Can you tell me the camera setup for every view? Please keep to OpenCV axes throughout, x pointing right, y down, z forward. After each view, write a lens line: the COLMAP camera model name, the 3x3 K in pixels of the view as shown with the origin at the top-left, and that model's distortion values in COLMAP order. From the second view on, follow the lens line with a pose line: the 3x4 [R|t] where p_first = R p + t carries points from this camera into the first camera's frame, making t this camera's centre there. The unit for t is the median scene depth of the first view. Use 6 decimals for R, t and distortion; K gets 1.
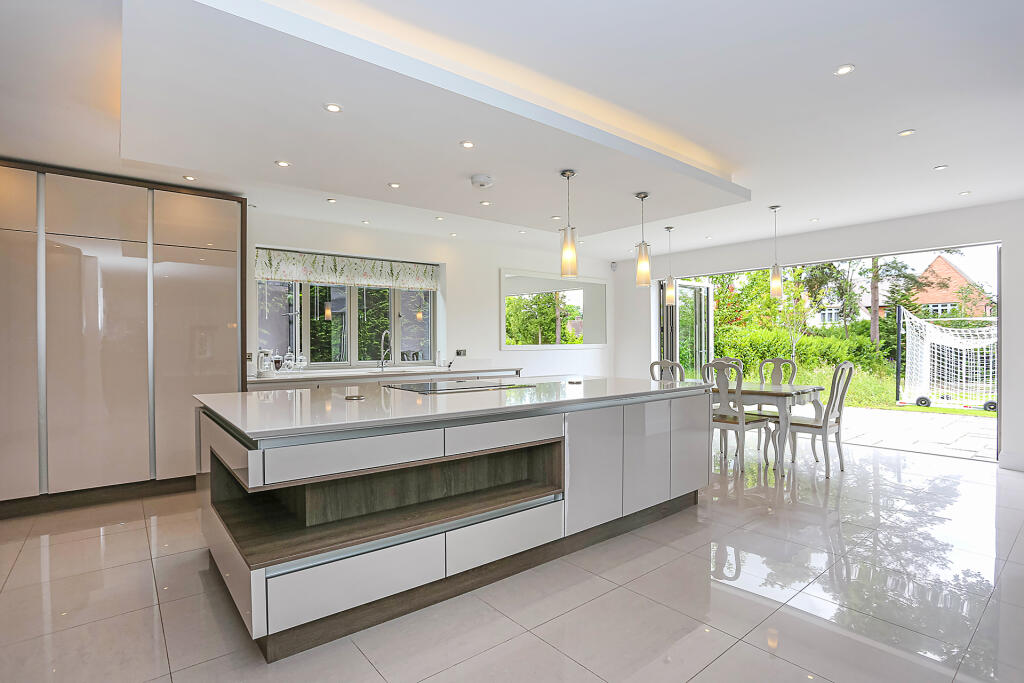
lens RADIAL K [[503.7, 0, 508.7], [0, 503.7, 339.2], [0, 0, 1]] dist [-0.079120, 0.029869]
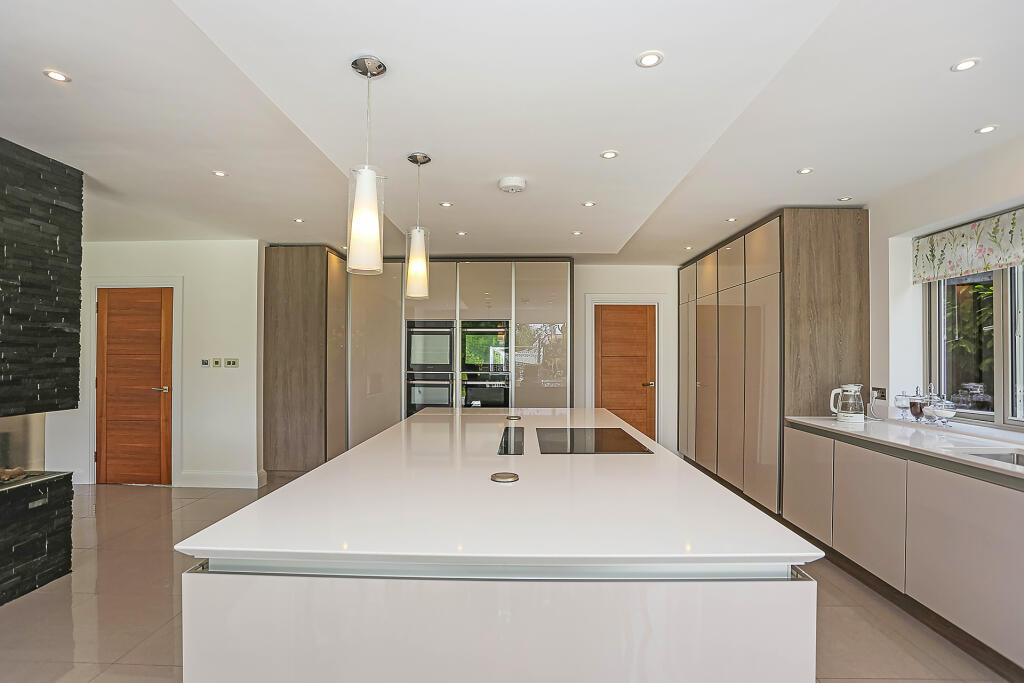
lens RADIAL K [[504.2, 0, 509.6], [0, 504.2, 352.1], [0, 0, 1]] dist [-0.028146, 0.001239]
pose [[-0.645508, -0.002125, -0.763750, 0.342992], [0.004623, 0.999967, -0.006689, -0.020806], [0.763739, -0.007848, -0.645477, 0.903352]]
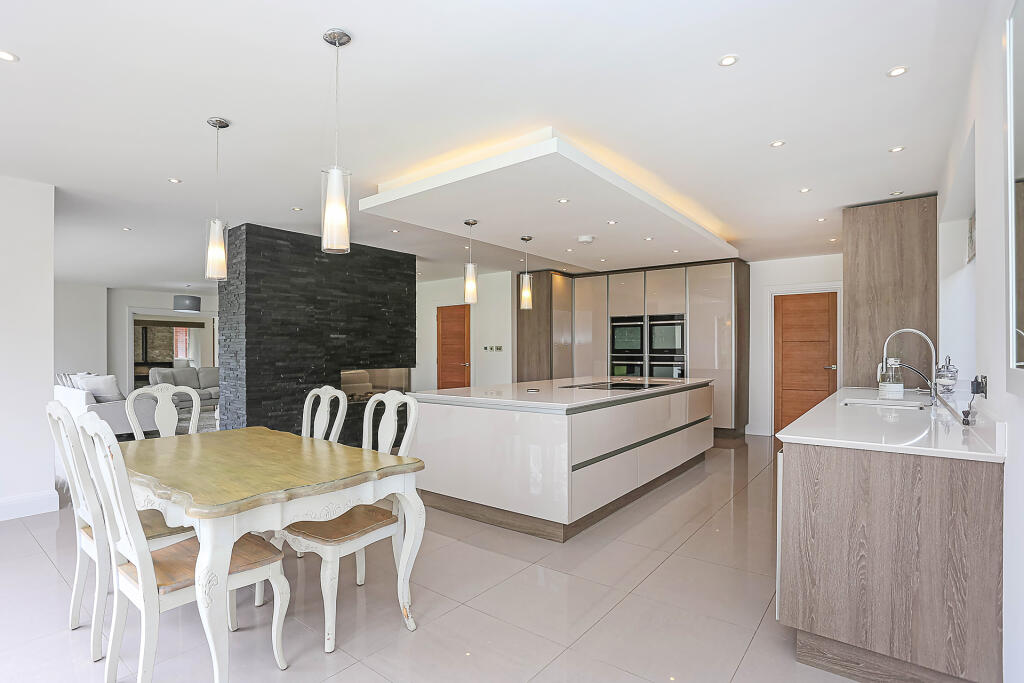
lens RADIAL K [[504.2, 0, 509.6], [0, 504.2, 352.1], [0, 0, 1]] dist [-0.028146, 0.001239]
pose [[-0.974144, 0.008185, -0.225781, 0.285476], [0.009151, 0.999953, -0.003232, 0.006010], [0.225744, -0.005215, -0.974173, 1.394384]]
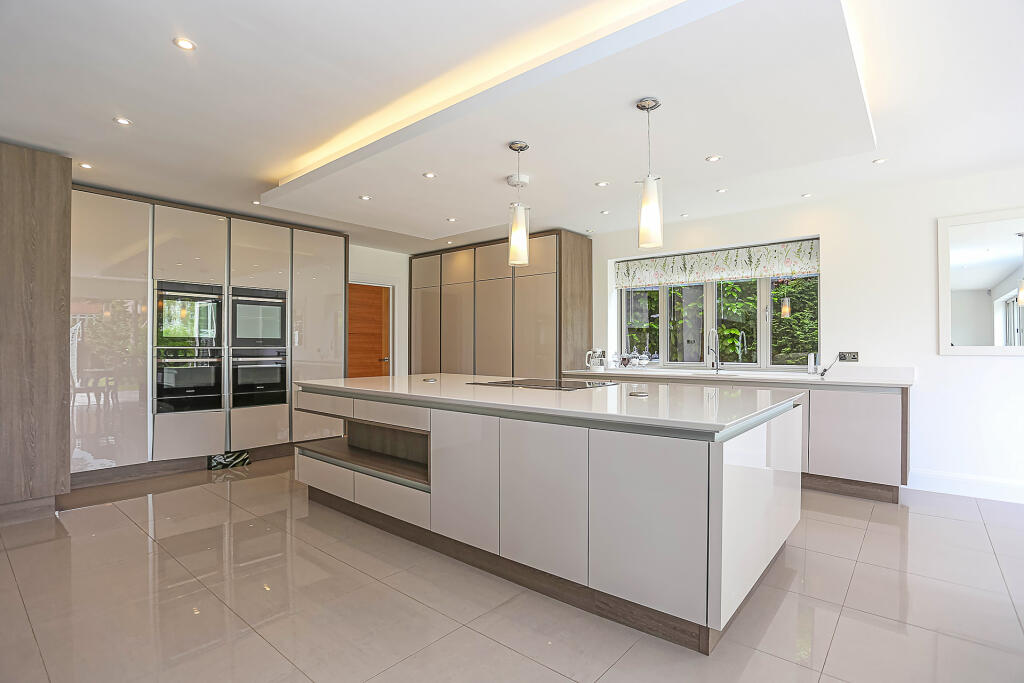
lens RADIAL K [[507.2, 0, 512.0], [0, 507.2, 341.5], [0, 0, 1]] dist [-0.077404, 0.029628]
pose [[0.191360, -0.005707, -0.981503, 0.552930], [0.003616, 0.999980, -0.005109, 0.008771], [0.981513, -0.002572, 0.191377, 0.466809]]
